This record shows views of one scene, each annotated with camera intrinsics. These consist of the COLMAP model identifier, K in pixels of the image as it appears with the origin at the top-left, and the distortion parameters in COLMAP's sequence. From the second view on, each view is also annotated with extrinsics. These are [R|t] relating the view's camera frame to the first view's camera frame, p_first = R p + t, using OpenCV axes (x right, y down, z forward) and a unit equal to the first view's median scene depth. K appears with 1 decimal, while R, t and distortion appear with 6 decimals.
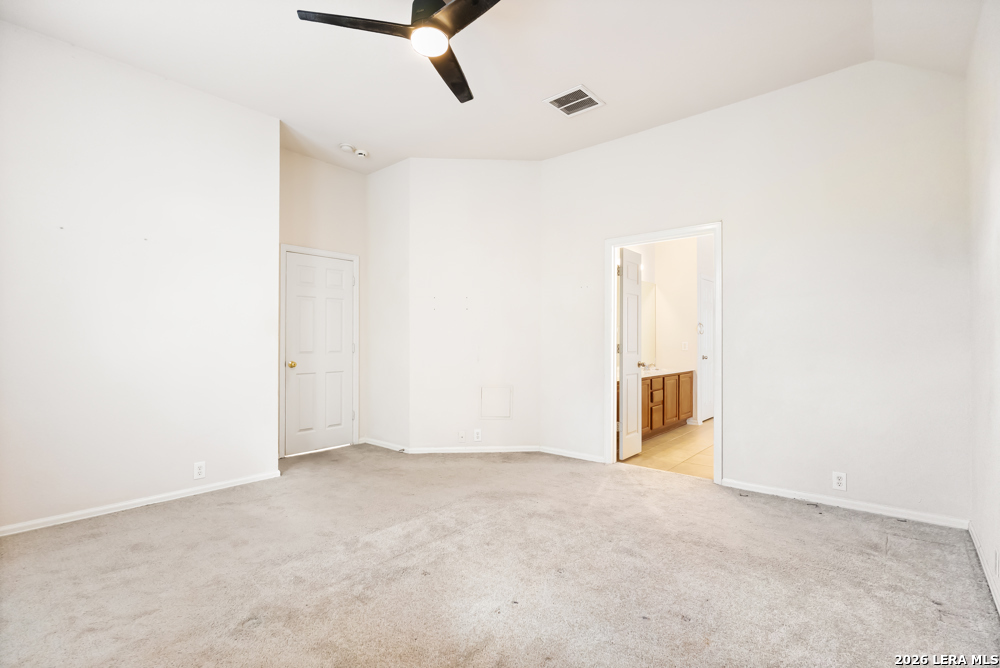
lens RADIAL K [[465.4, 0, 498.8], [0, 465.4, 337.2], [0, 0, 1]] dist [-0.000960, 0.001207]
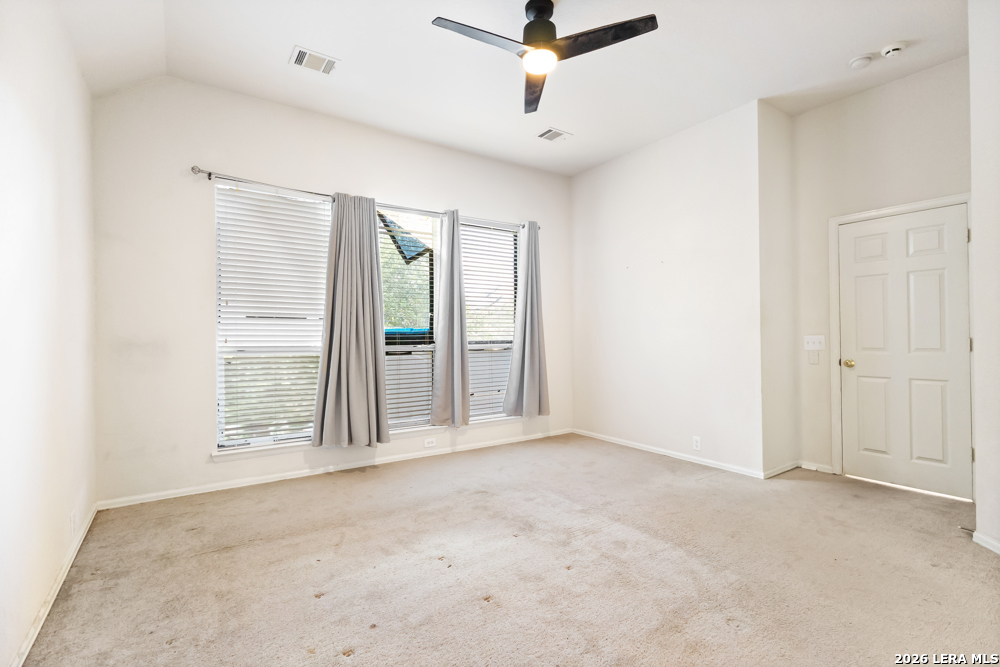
lens RADIAL K [[465.4, 0, 500.3], [0, 465.4, 336.2], [0, 0, 1]] dist [-0.000960, 0.001207]
pose [[-0.279731, 0.003377, -0.960072, 0.376566], [0.025336, 0.999672, -0.003866, -0.000671], [0.959744, -0.025406, -0.279725, 0.488280]]
